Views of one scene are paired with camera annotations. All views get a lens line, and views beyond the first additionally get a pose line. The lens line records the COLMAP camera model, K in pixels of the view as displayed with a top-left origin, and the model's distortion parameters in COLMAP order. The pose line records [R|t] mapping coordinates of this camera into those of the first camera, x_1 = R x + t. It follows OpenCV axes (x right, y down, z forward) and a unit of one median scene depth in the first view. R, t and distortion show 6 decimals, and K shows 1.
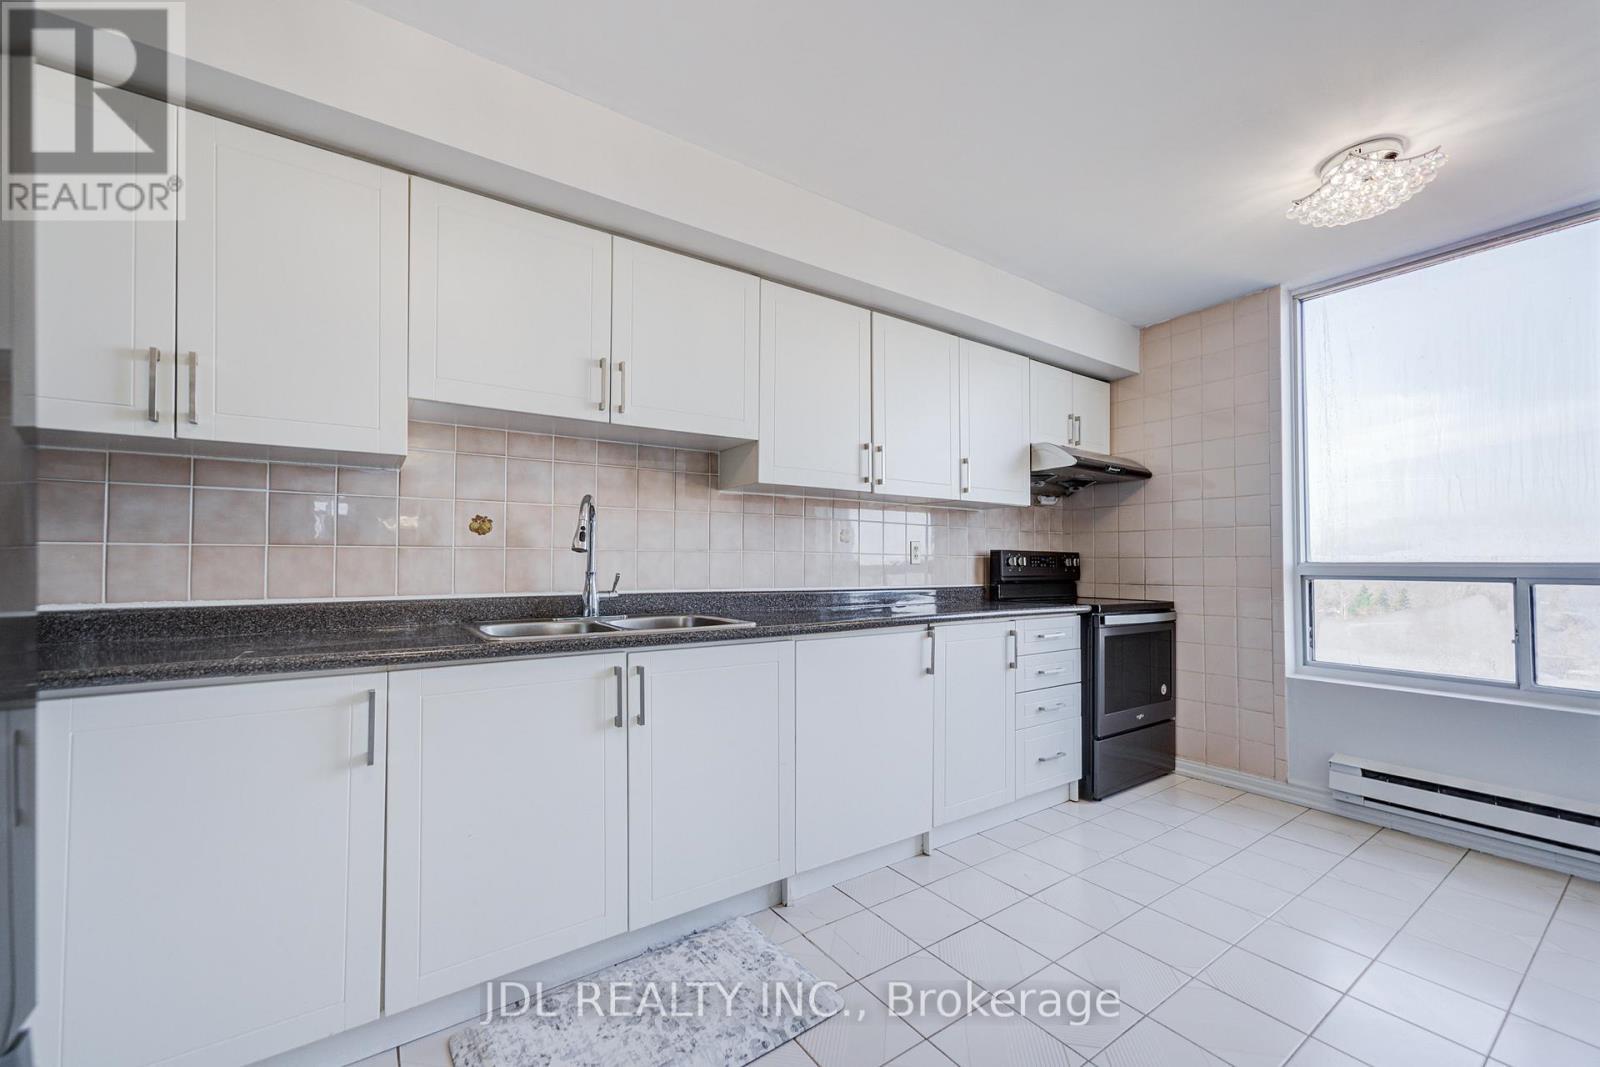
lens RADIAL K [[618.8, 0, 788.2], [0, 618.8, 549.0], [0, 0, 1]] dist [0.000107, 0.000021]
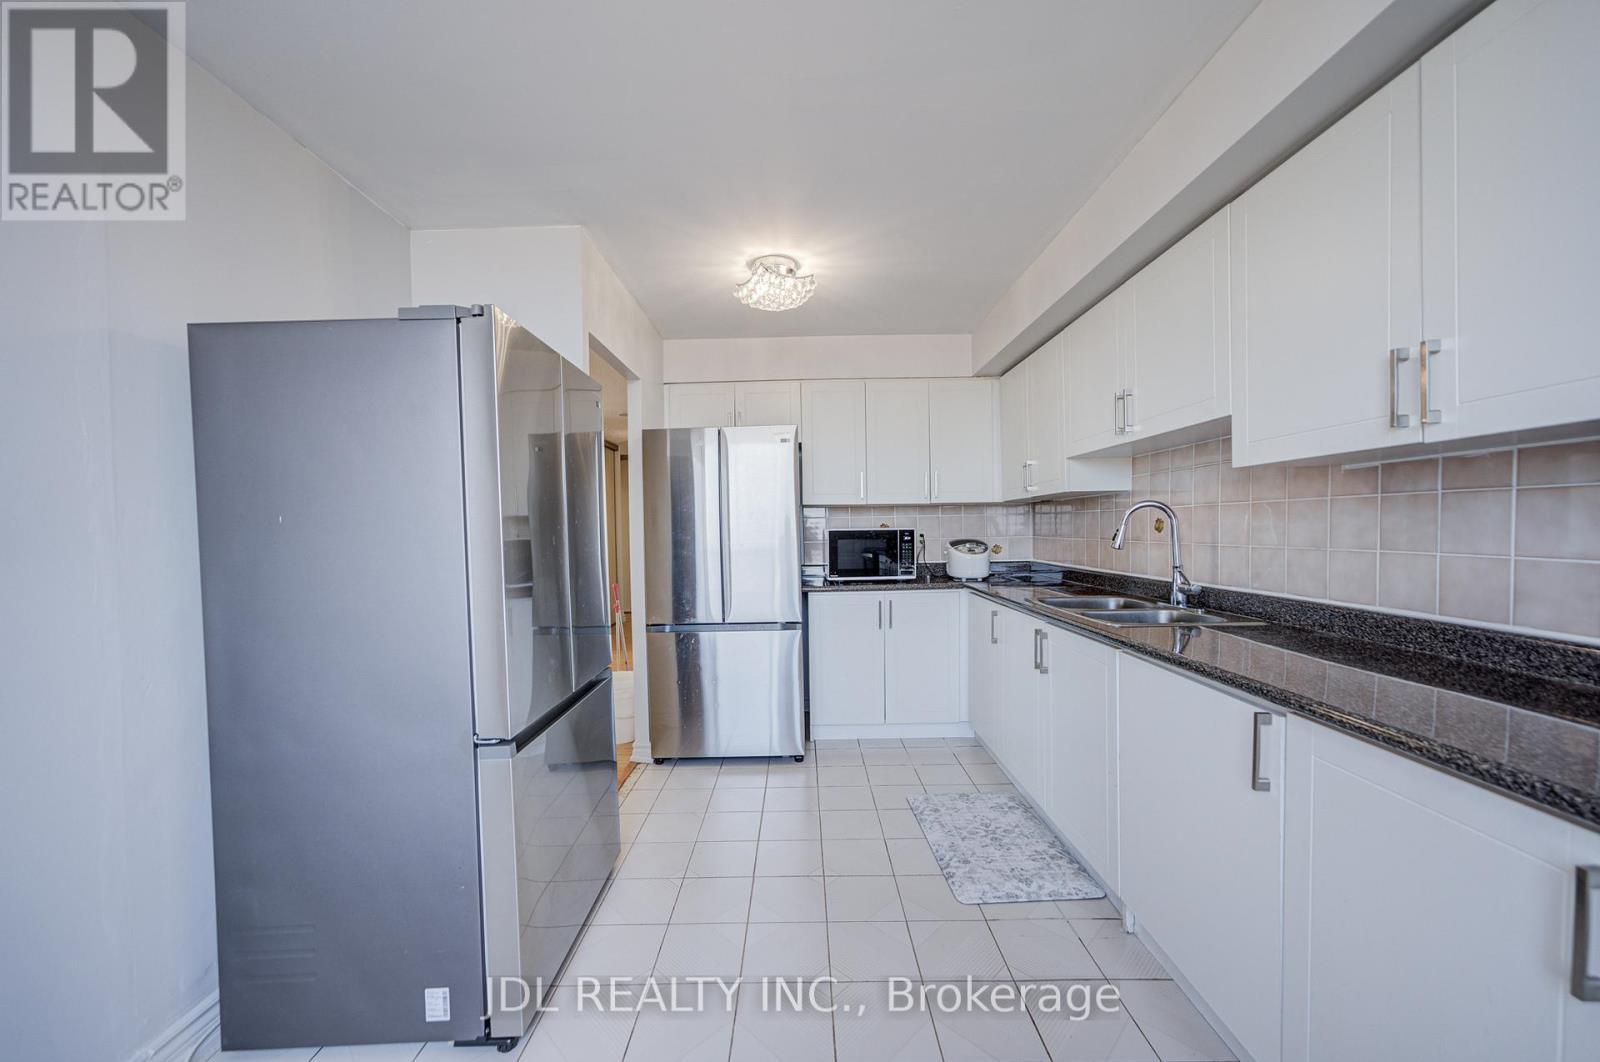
lens RADIAL K [[616.8, 0, 800.1], [0, 616.8, 539.8], [0, 0, 1]] dist [0.000261, 0.007100]
pose [[-0.558495, 0.024282, -0.829152, 0.756522], [0.034839, 0.999376, 0.005801, -0.030340], [0.828776, -0.025647, -0.558993, 0.798190]]
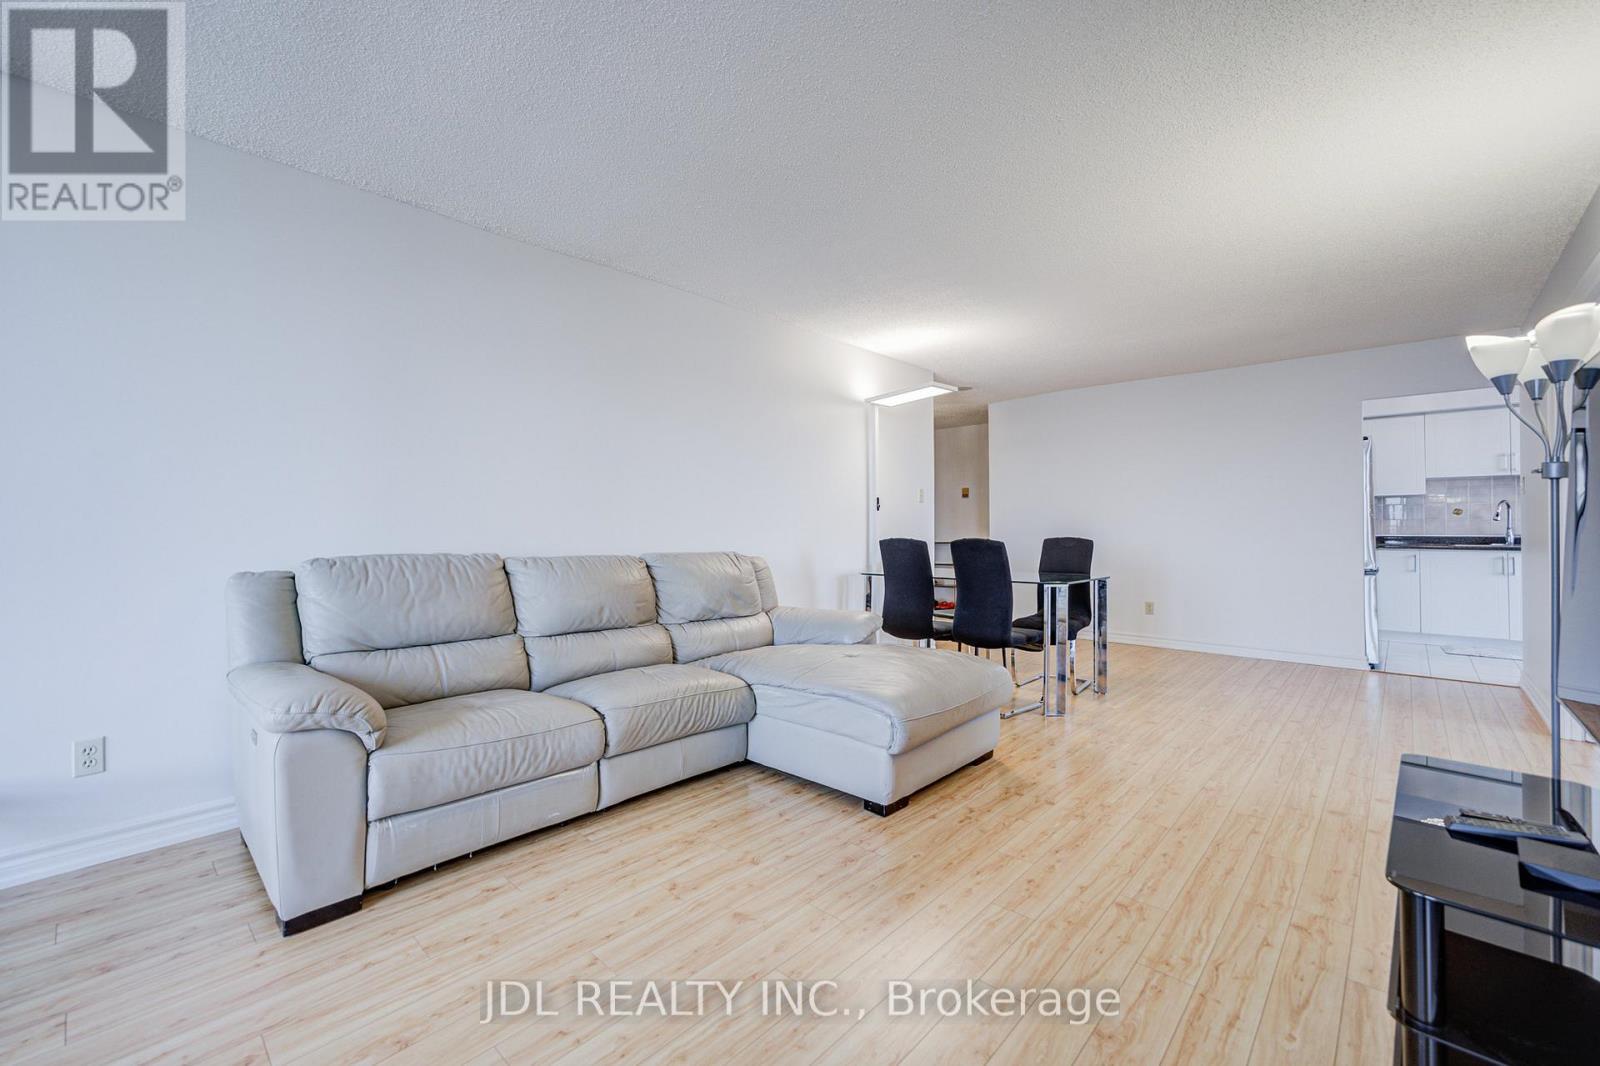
lens RADIAL K [[647.1, 0, 800.0], [0, 647.1, 533.0], [0, 0, 1]] dist [0.000057, 0.000007]
pose [[0.218281, -0.003122, -0.975881, 1.266149], [0.022099, 0.999754, 0.001744, -0.009309], [0.975636, -0.021947, 0.218297, -1.886469]]
